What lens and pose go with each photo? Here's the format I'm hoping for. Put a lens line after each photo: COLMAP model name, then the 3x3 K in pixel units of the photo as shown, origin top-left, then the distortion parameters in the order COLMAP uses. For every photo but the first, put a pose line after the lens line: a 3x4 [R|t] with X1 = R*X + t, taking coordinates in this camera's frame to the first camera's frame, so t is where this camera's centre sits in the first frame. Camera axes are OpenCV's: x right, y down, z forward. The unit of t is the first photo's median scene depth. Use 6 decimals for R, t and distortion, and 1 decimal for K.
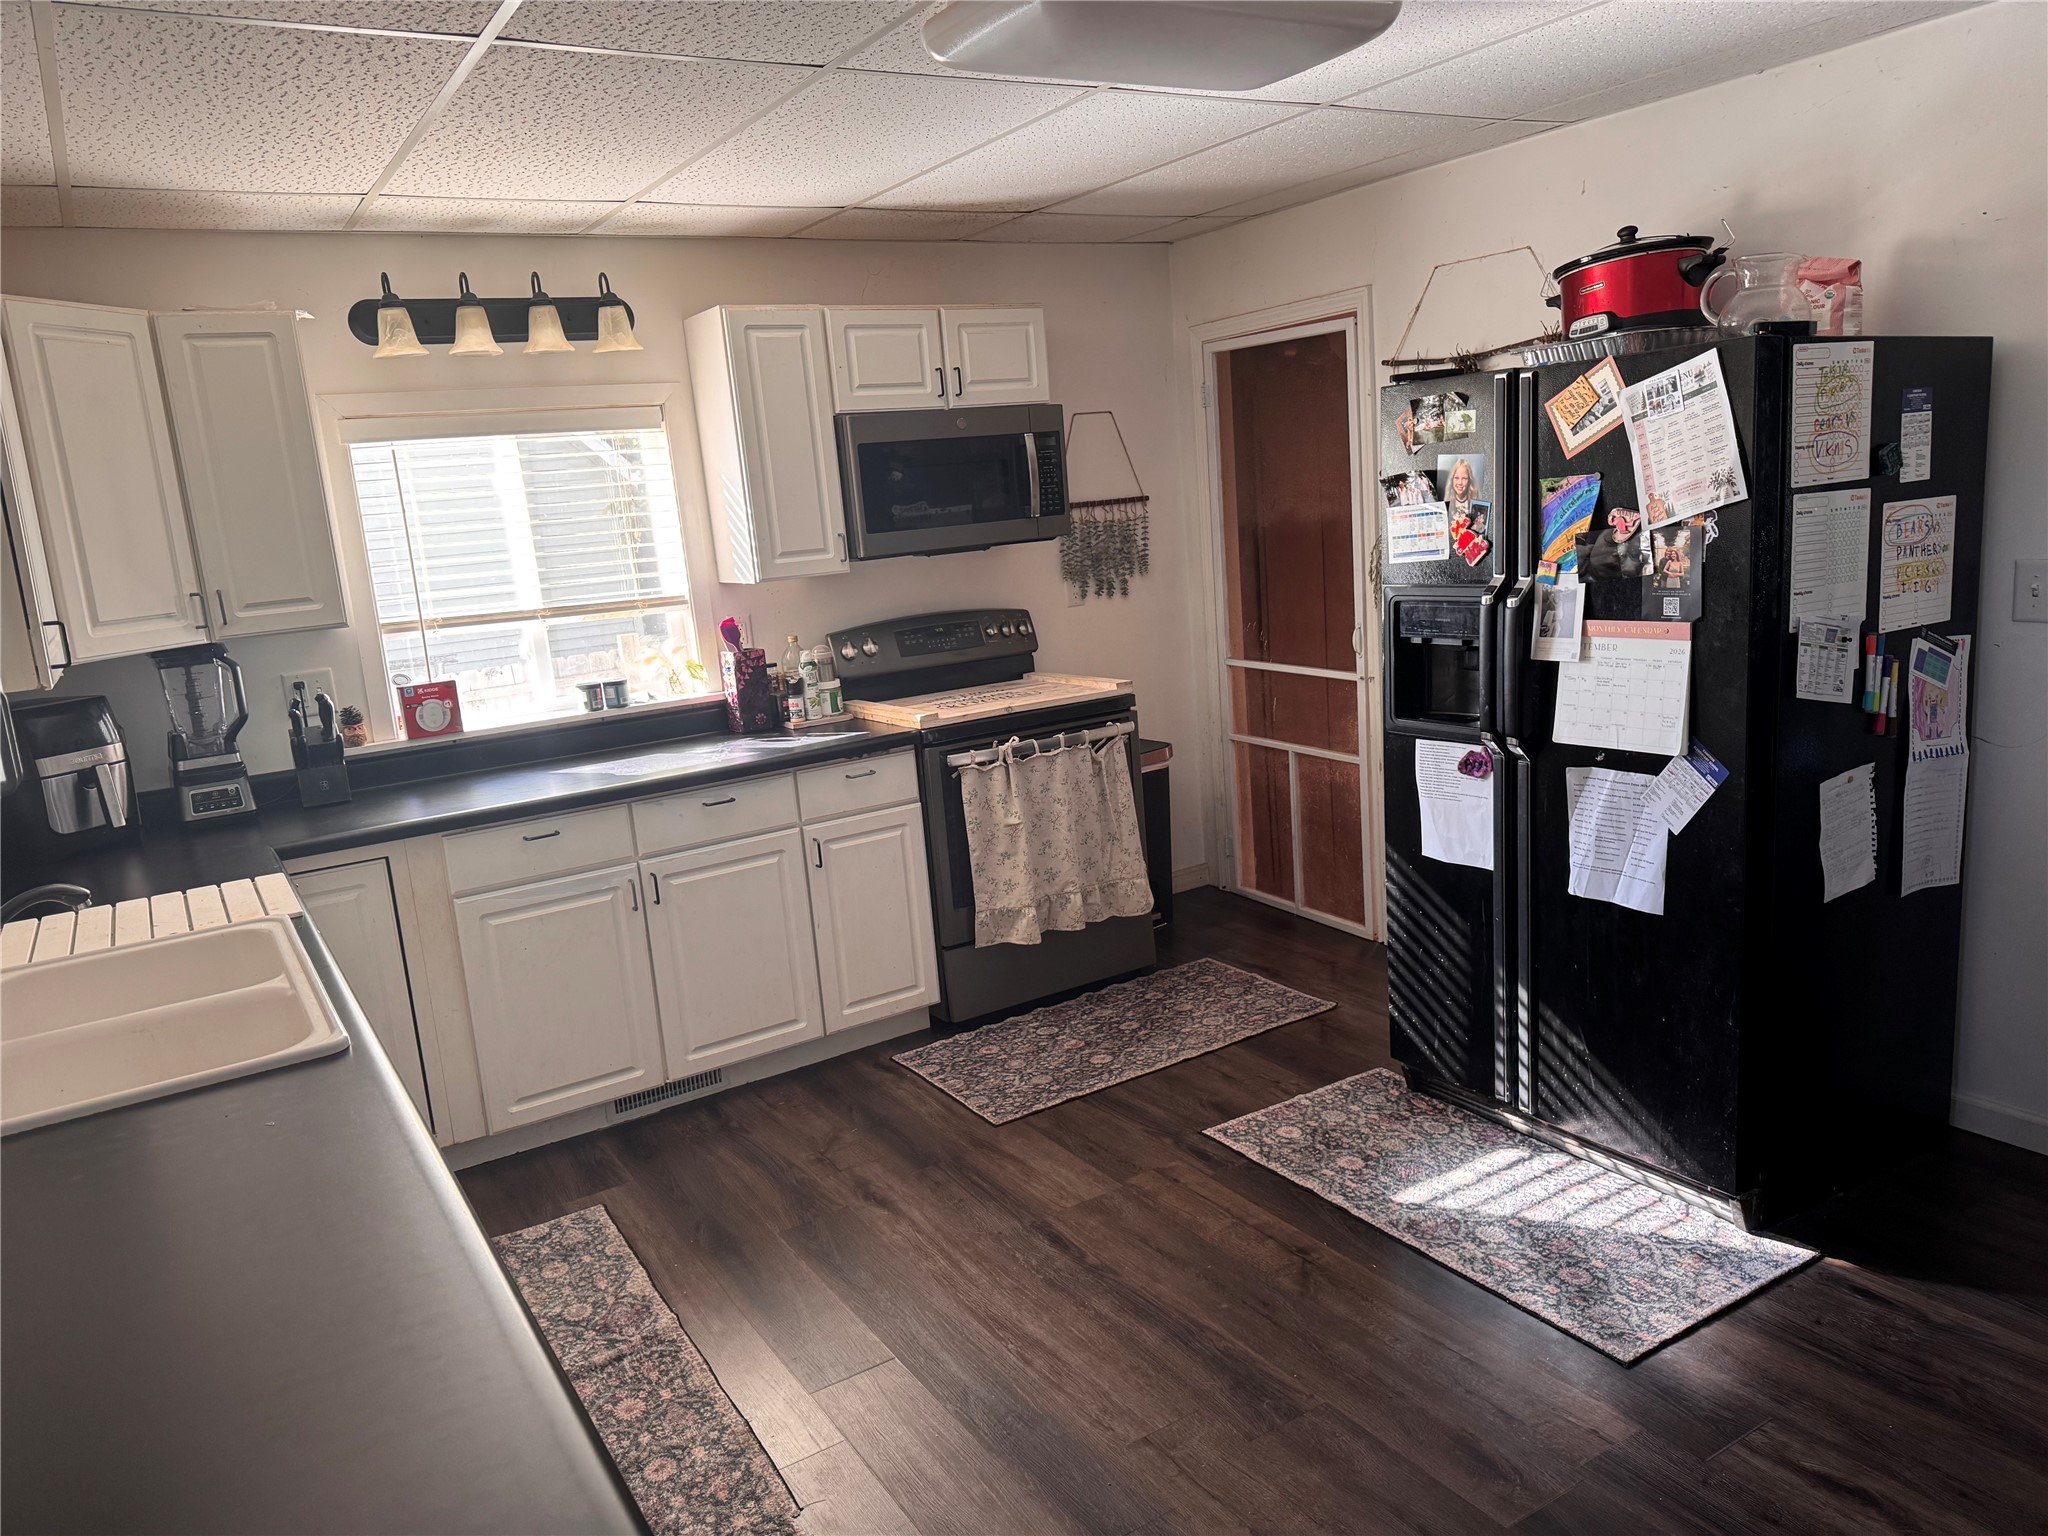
lens RADIAL K [[1442.5, 0, 987.8], [0, 1442.5, 766.3], [0, 0, 1]] dist [0.156077, -0.281650]
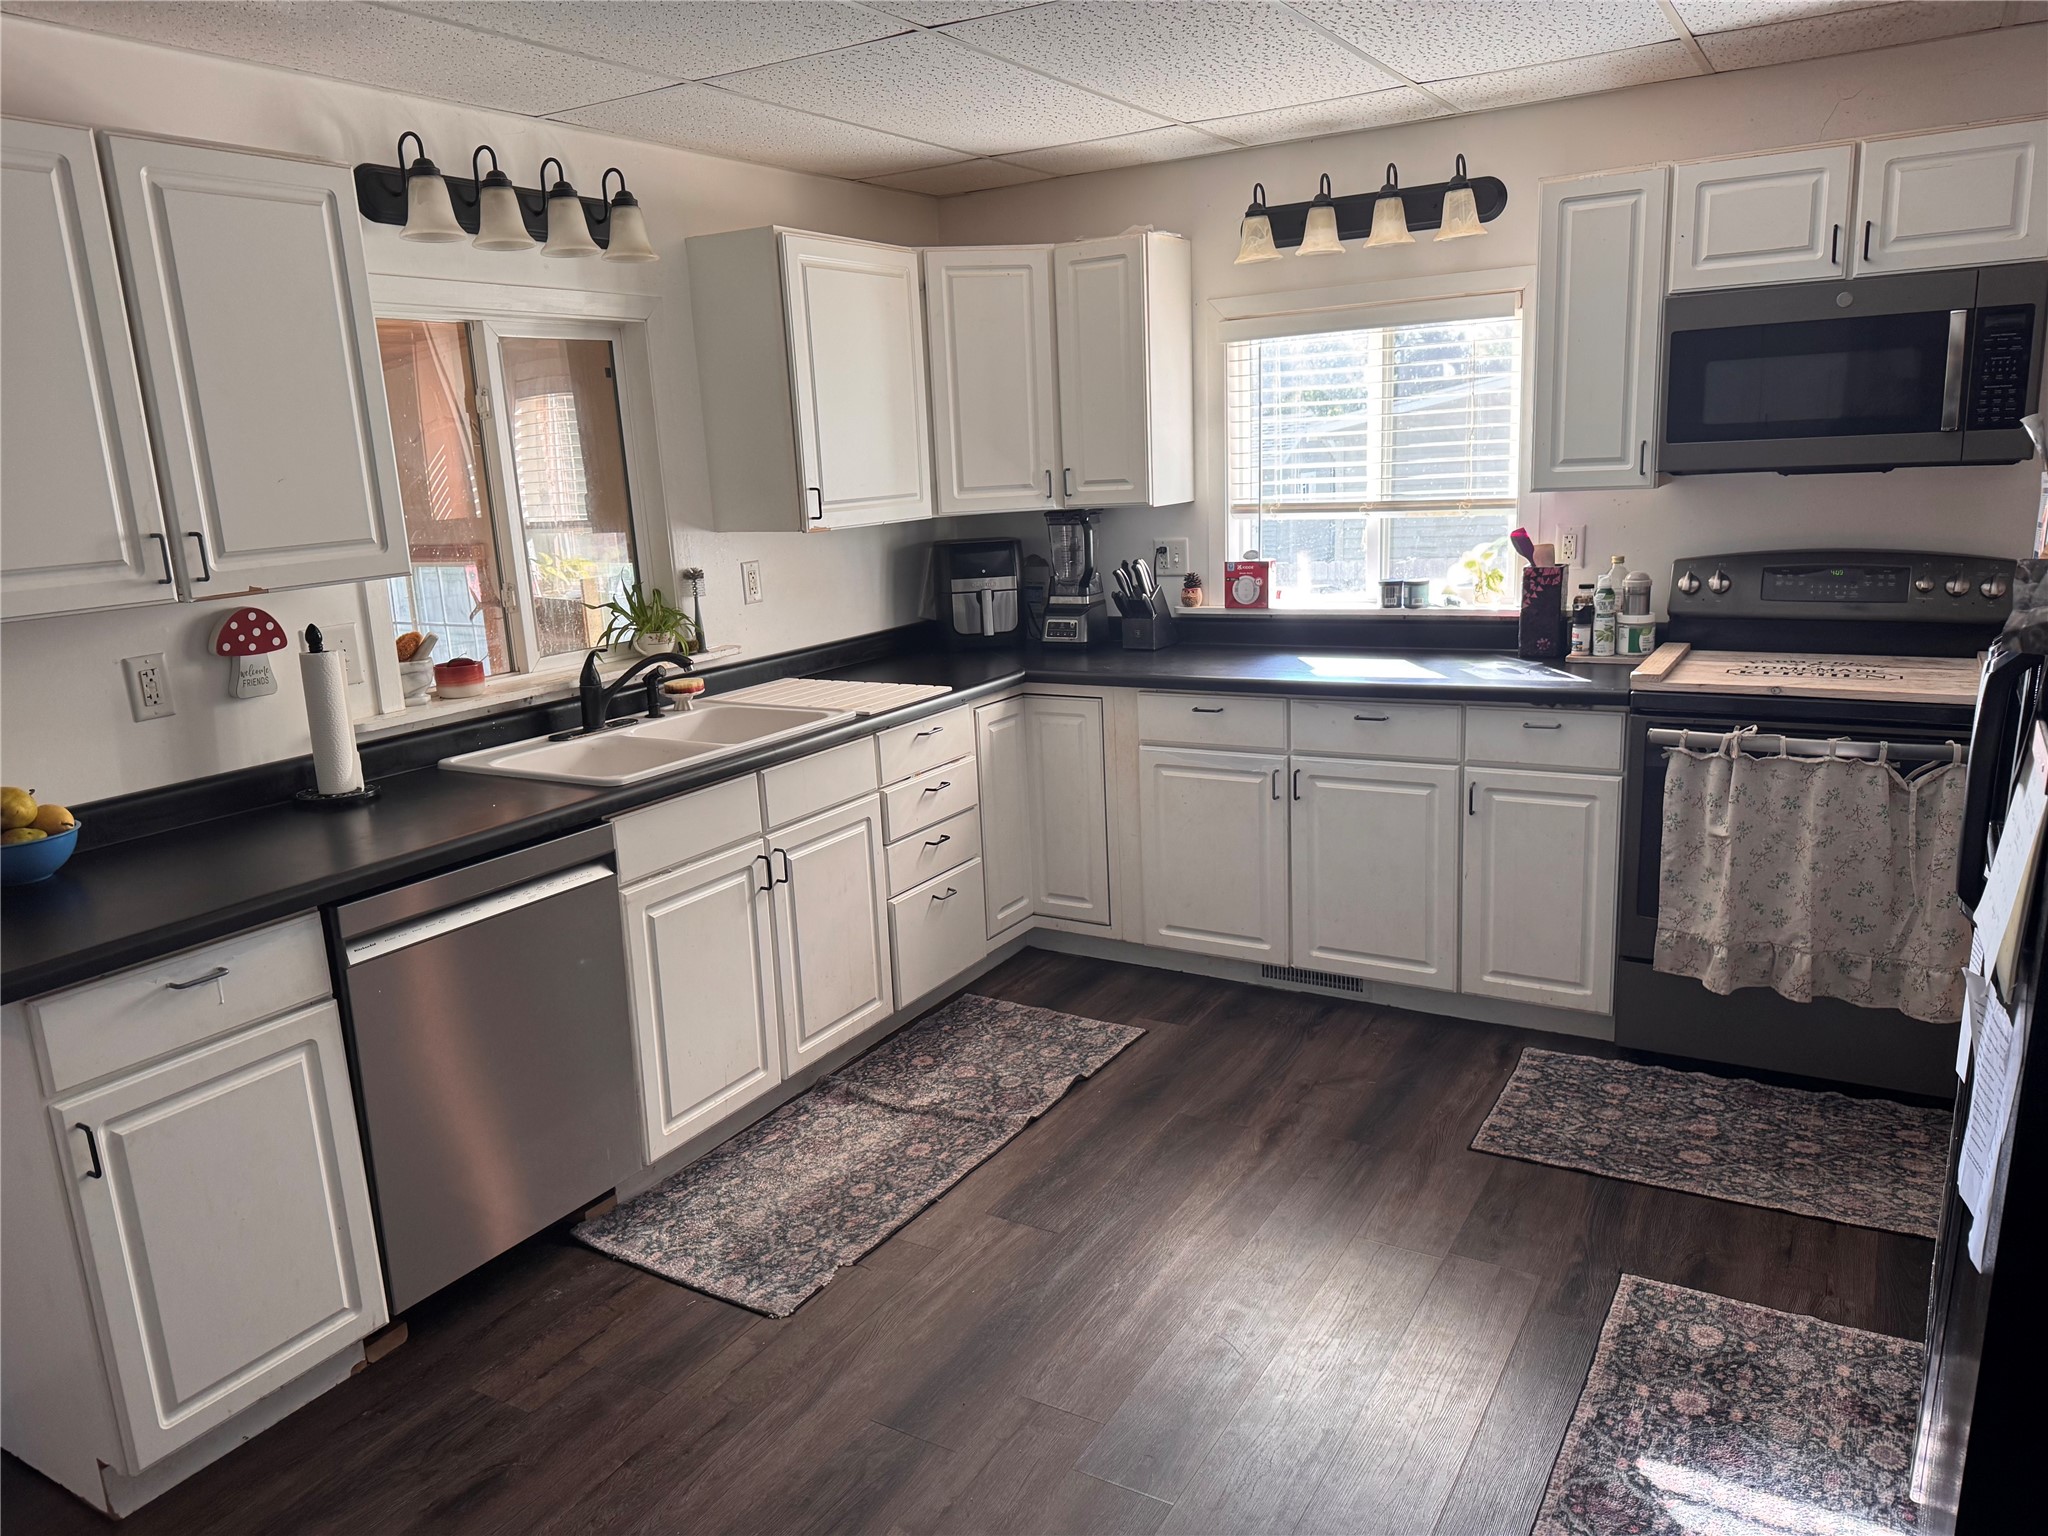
lens RADIAL K [[1437.4, 0, 1024.0], [0, 1437.4, 772.7], [0, 0, 1]] dist [0.147704, -0.218578]
pose [[0.466561, 0.254944, -0.846950, 0.510788], [-0.153955, 0.966349, 0.206076, -0.099074], [0.870987, 0.034245, 0.490111, 0.296616]]
